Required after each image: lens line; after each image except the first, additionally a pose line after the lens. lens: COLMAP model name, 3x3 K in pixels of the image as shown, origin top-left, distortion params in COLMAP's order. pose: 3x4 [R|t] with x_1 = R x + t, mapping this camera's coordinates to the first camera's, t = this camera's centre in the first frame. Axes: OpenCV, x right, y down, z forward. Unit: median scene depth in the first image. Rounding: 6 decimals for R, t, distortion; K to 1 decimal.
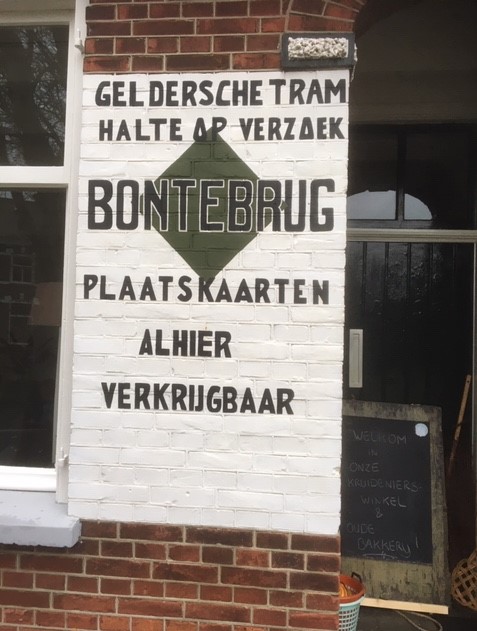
lens RADIAL K [[568.5, 0, 235.3], [0, 568.5, 315.0], [0, 0, 1]] dist [0.054171, -0.071606]
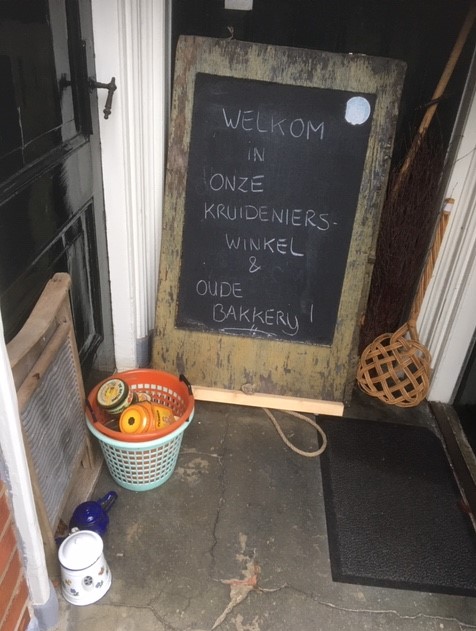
lens RADIAL K [[530.3, 0, 235.4], [0, 530.3, 318.4], [0, 0, 1]] dist [0.066097, -0.023610]
pose [[0.998562, 0.019456, 0.049948, 0.215852], [-0.043592, 0.837004, 0.545457, 0.110142], [-0.031194, -0.546850, 0.836649, 0.556688]]
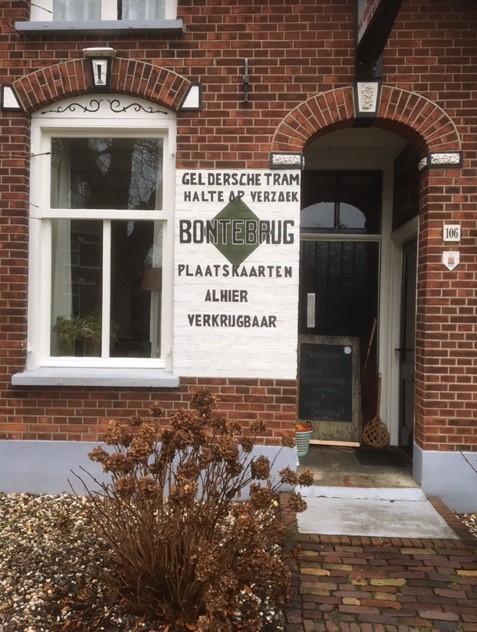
lens RADIAL K [[569.4, 0, 234.3], [0, 569.4, 316.1], [0, 0, 1]] dist [0.054171, -0.071606]
pose [[0.999174, -0.010131, 0.039343, -0.095427], [0.008584, 0.999191, 0.039299, 0.027566], [-0.039709, -0.038928, 0.998453, -0.779196]]
